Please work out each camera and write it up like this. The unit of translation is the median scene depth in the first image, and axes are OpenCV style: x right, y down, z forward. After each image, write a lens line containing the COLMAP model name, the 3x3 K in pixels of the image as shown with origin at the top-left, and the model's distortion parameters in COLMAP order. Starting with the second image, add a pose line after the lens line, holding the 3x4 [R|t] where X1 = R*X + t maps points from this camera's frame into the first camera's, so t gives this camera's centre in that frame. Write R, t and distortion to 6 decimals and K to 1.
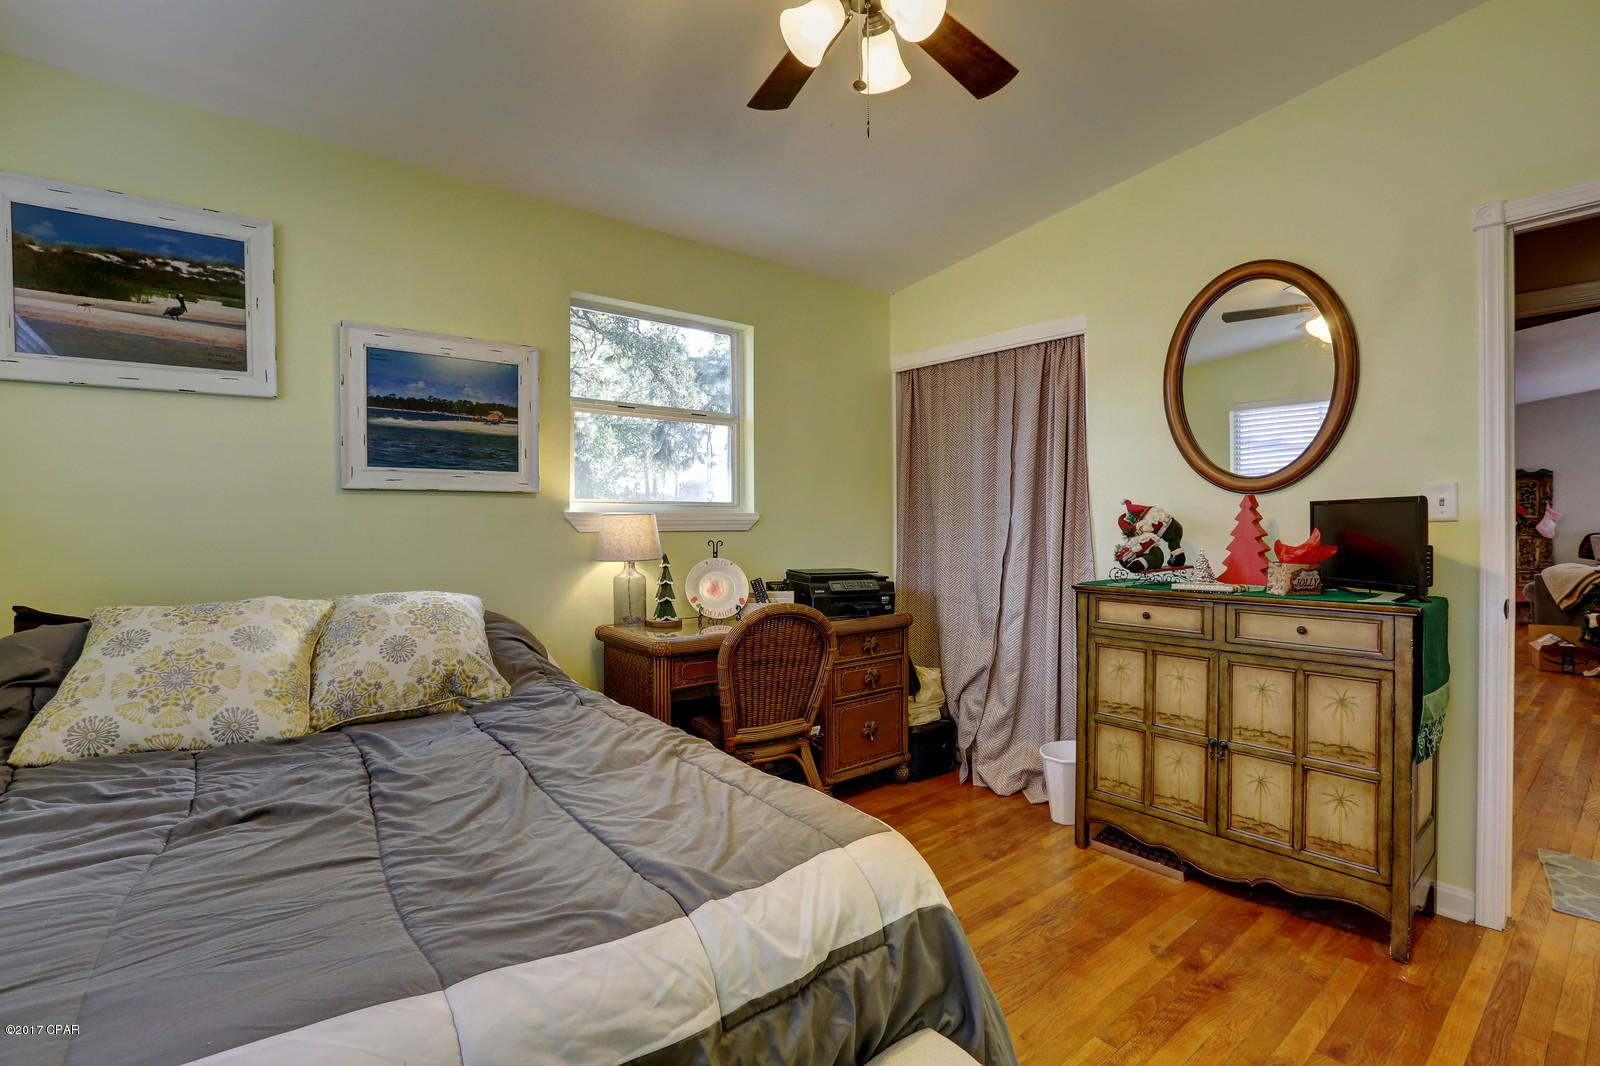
lens RADIAL K [[738.7, 0, 799.9], [0, 738.7, 535.0], [0, 0, 1]] dist [-0.031275, 0.008167]
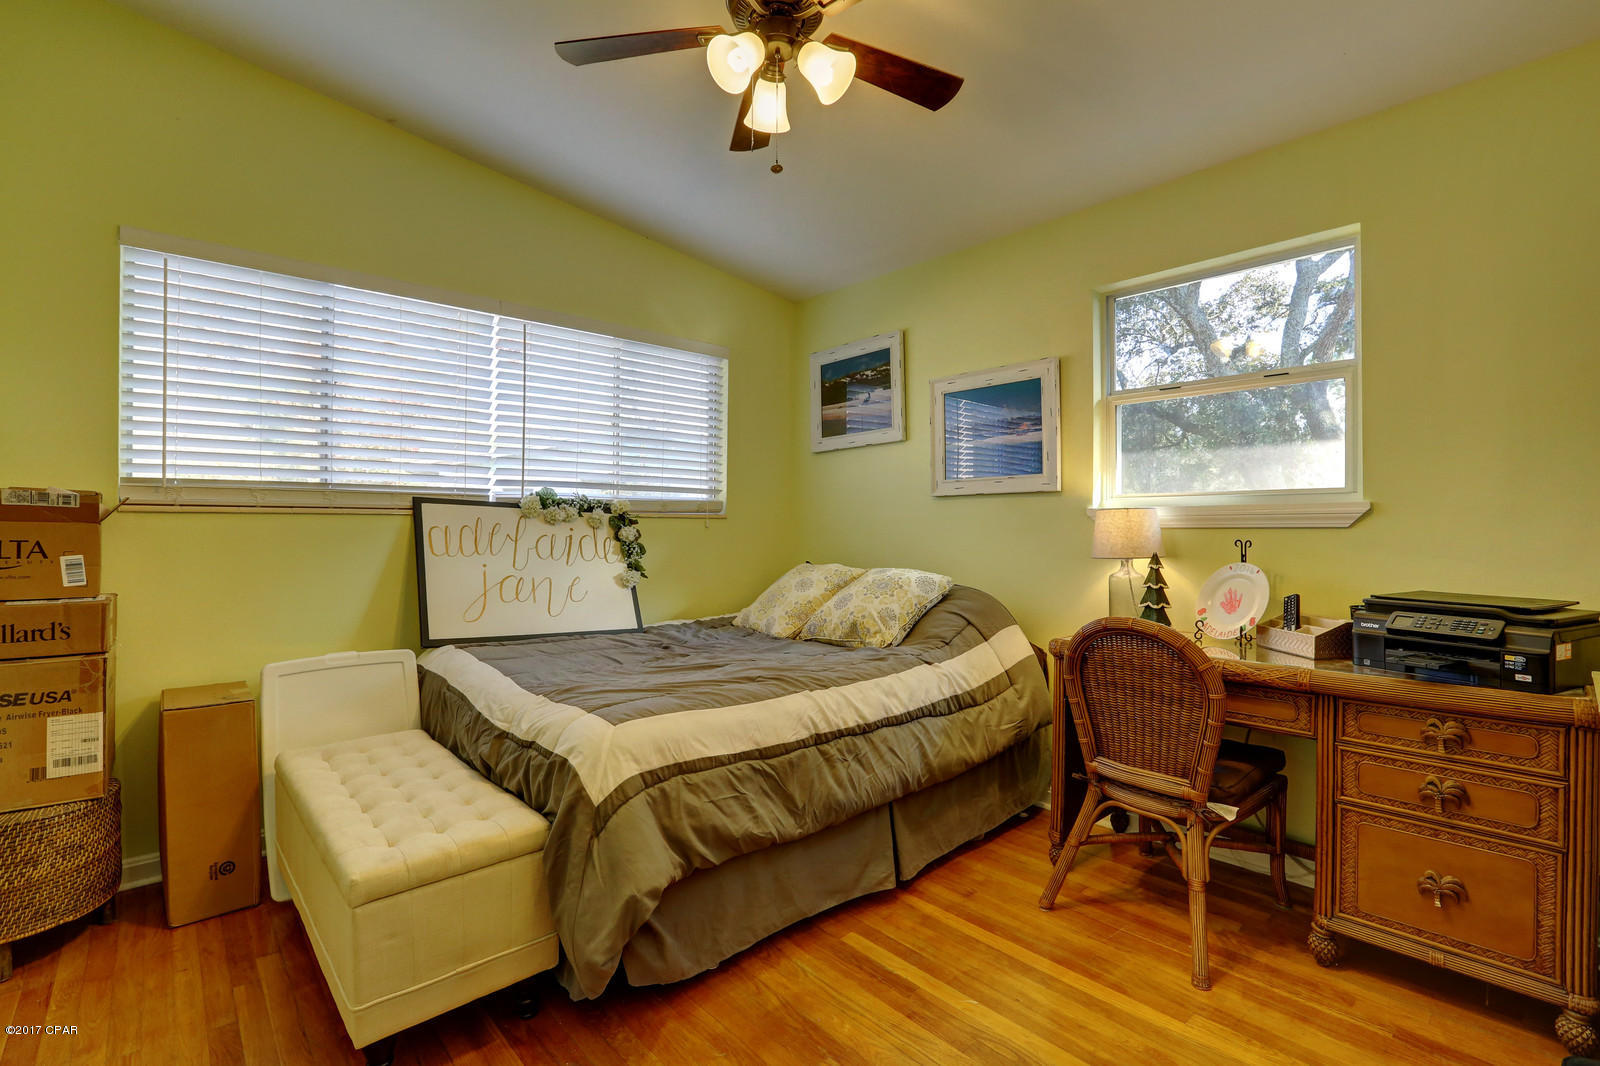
lens RADIAL K [[738.7, 0, 799.9], [0, 738.7, 525.1], [0, 0, 1]] dist [-0.031275, 0.008167]
pose [[0.075943, 0.001152, -0.997111, 0.740595], [-0.010245, 0.999947, 0.000375, -0.004352], [0.997059, 0.010187, 0.075951, 0.577535]]
